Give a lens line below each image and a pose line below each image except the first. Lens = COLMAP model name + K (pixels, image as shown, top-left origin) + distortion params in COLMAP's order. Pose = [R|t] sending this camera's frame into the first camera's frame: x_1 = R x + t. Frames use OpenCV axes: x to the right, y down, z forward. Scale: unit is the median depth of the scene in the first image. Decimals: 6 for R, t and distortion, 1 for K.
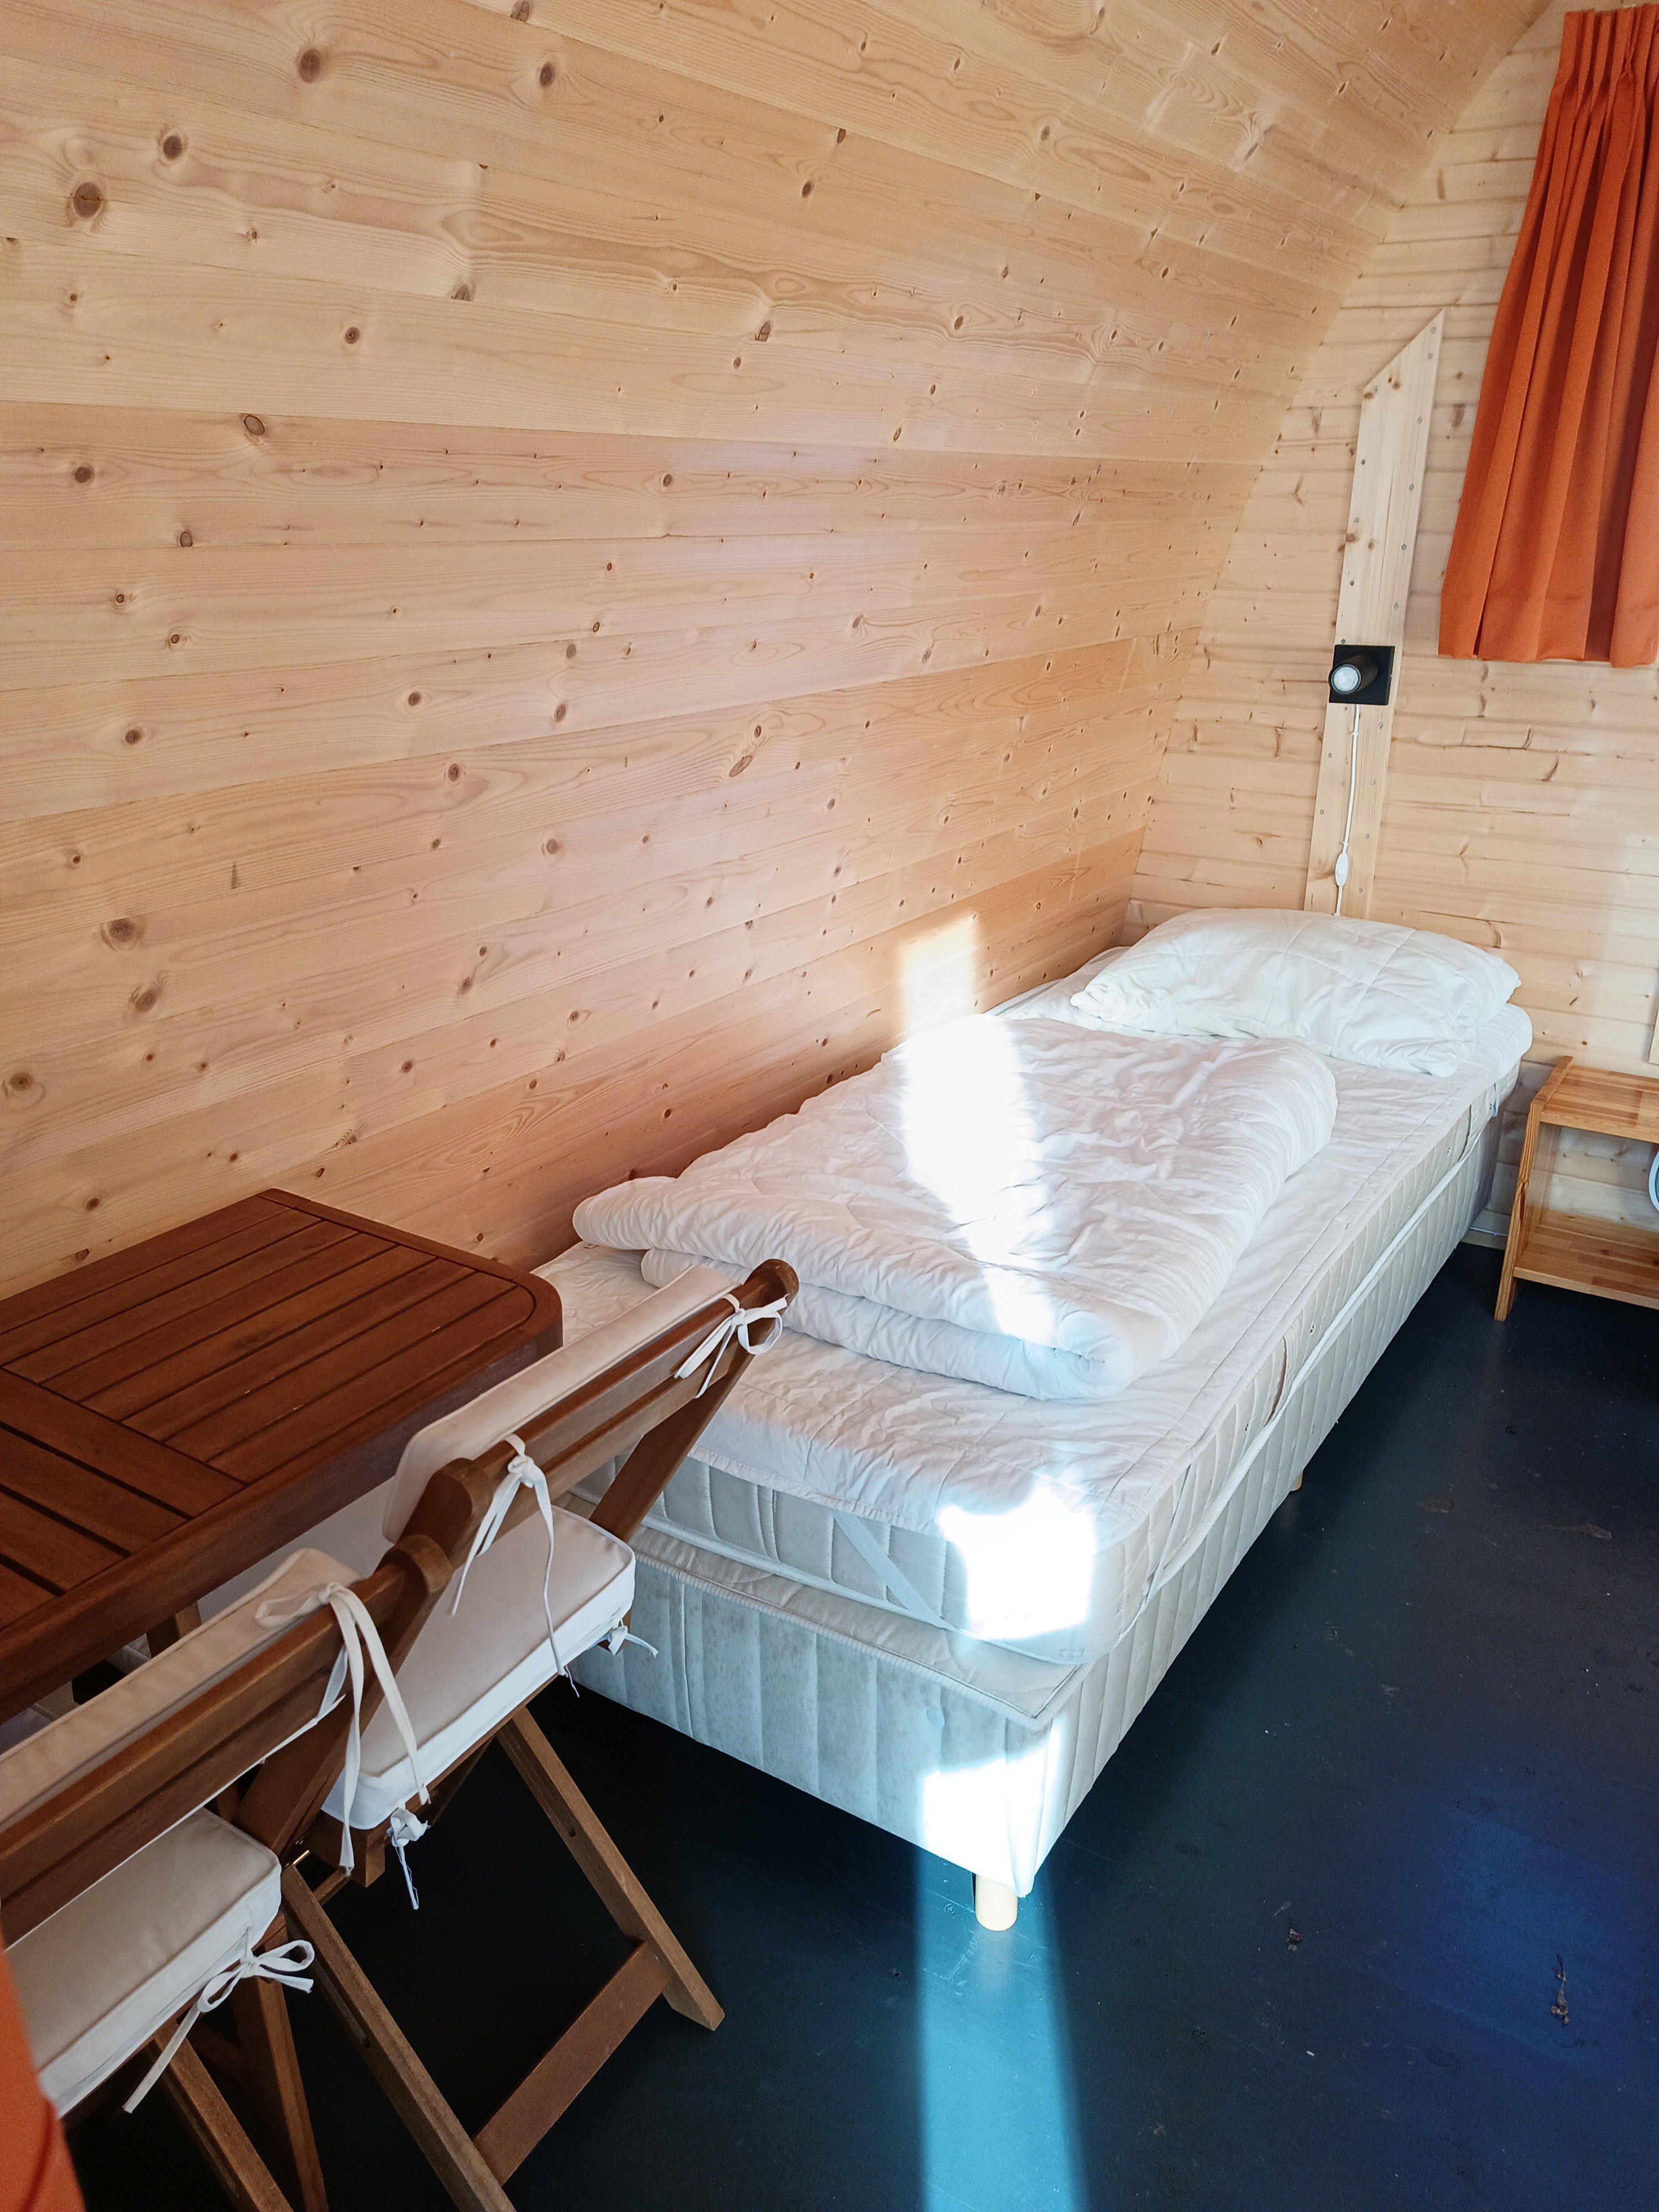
lens RADIAL K [[1715.4, 0, 815.0], [0, 1715.4, 1129.8], [0, 0, 1]] dist [0.045852, -0.036368]
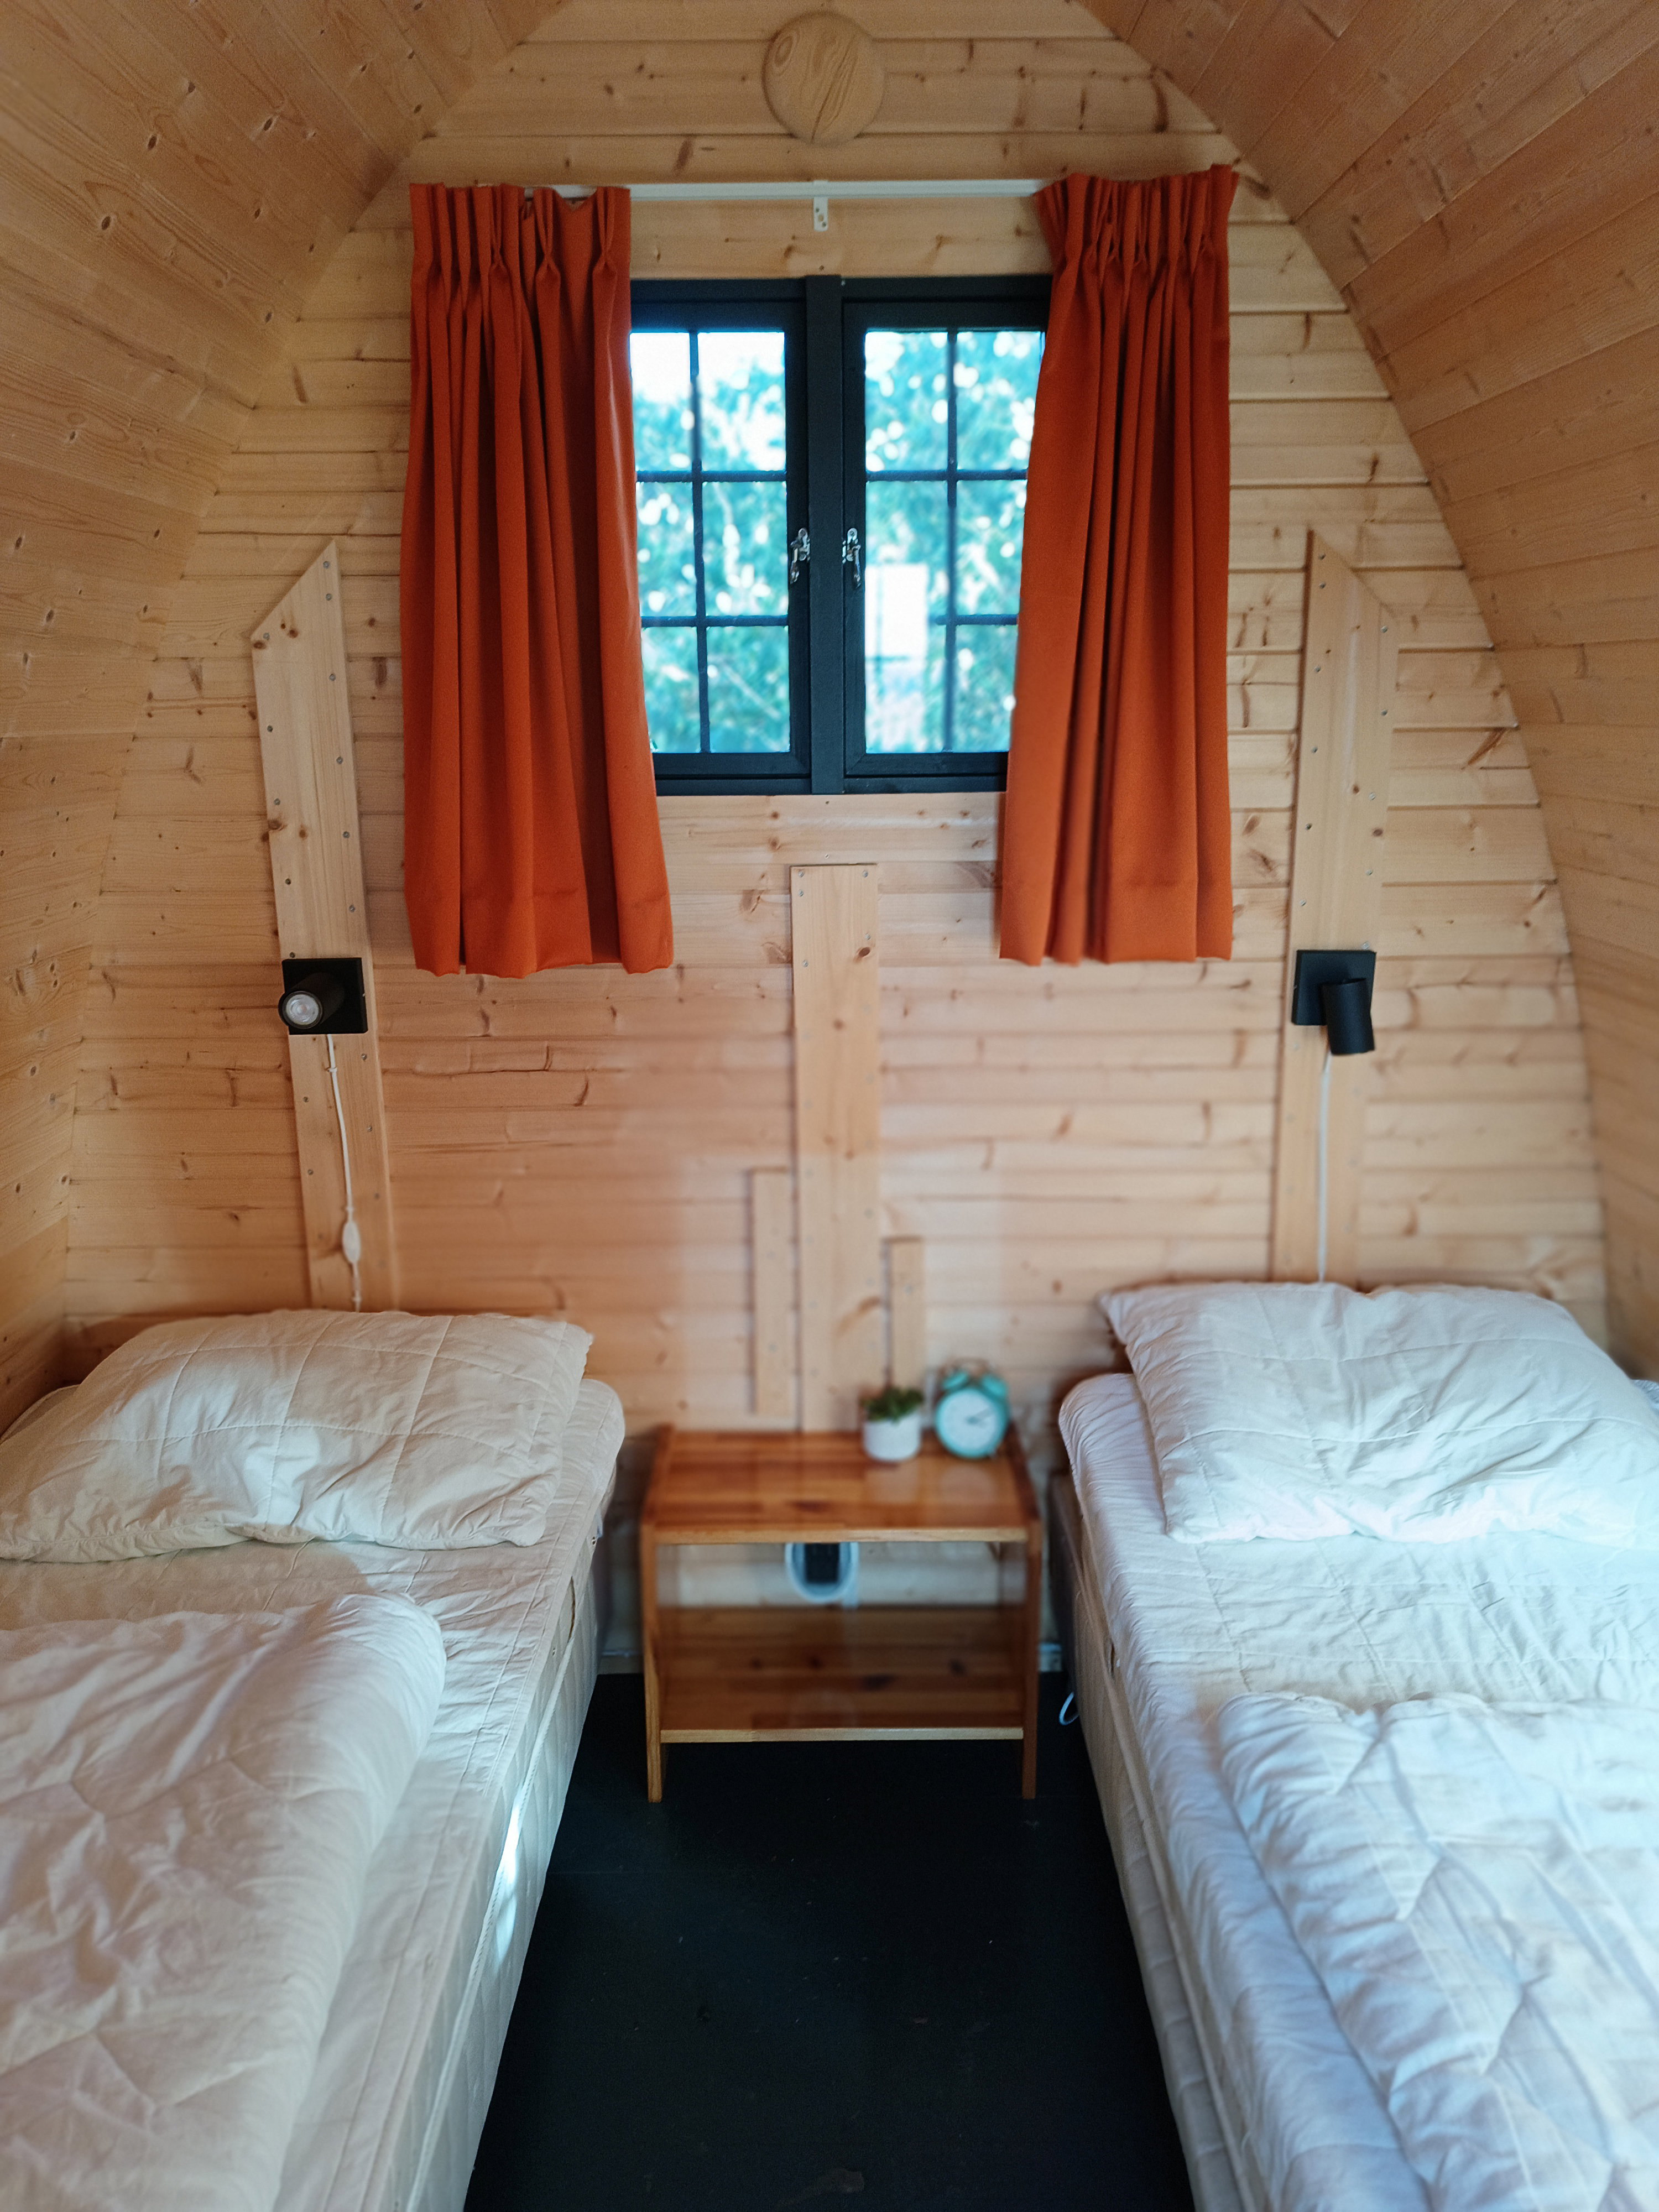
lens RADIAL K [[1715.4, 0, 847.5], [0, 1715.4, 1109.9], [0, 0, 1]] dist [0.045852, -0.036368]
pose [[0.844827, -0.140630, 0.516227, 0.124787], [0.202654, 0.977059, -0.065482, -0.130967], [-0.495175, 0.159937, 0.853945, 0.277036]]
